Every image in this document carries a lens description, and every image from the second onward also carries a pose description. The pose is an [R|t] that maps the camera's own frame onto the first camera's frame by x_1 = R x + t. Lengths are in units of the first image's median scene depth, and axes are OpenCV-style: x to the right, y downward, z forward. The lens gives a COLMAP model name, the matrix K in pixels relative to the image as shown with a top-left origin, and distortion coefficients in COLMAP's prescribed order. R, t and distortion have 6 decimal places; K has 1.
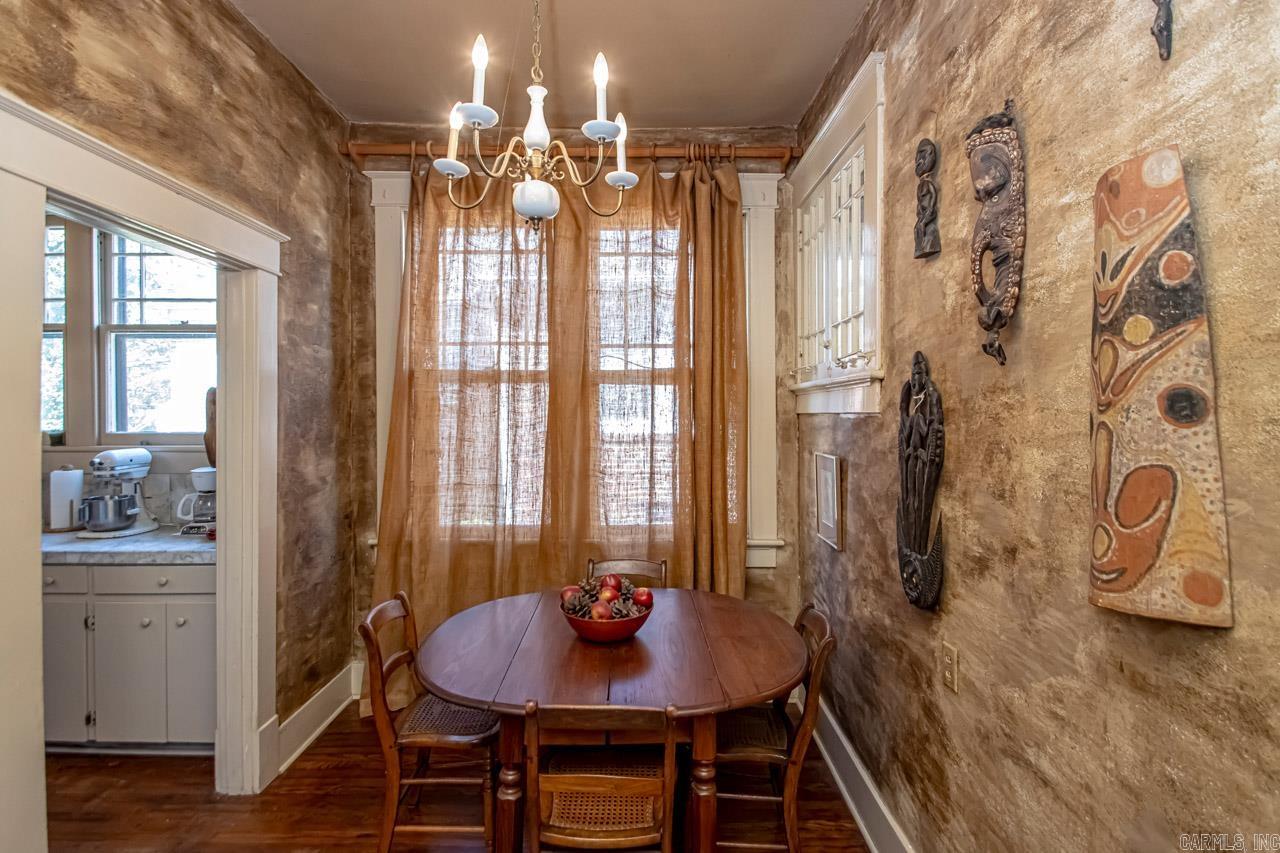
lens RADIAL K [[636.9, 0, 652.6], [0, 636.9, 420.7], [0, 0, 1]] dist [0.010615, -0.016478]
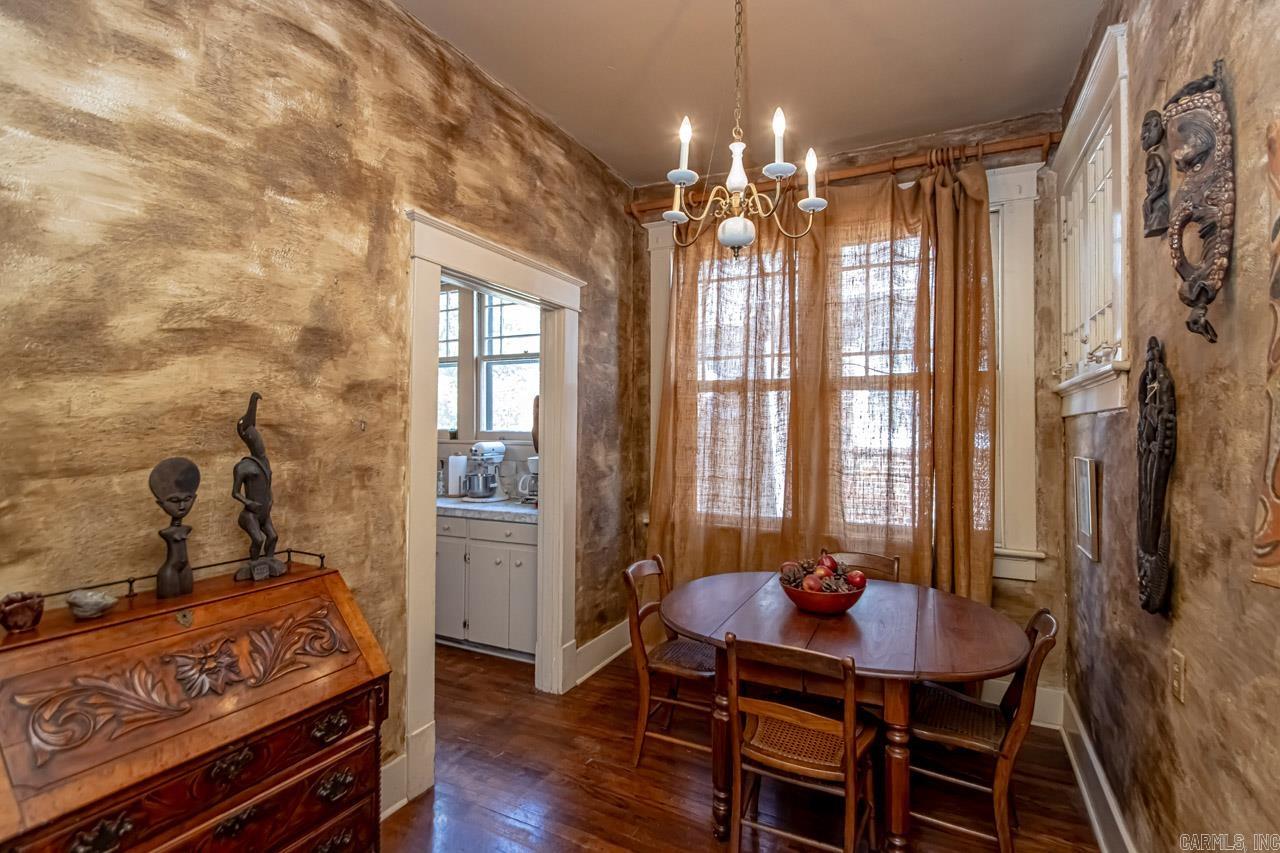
lens RADIAL K [[604.4, 0, 644.5], [0, 604.4, 432.4], [0, 0, 1]] dist [0.001034, -0.011569]
pose [[0.896998, 0.007132, -0.441977, 0.101635], [-0.009693, 0.999947, -0.003538, 0.029213], [0.441928, 0.007458, 0.897019, -0.079602]]
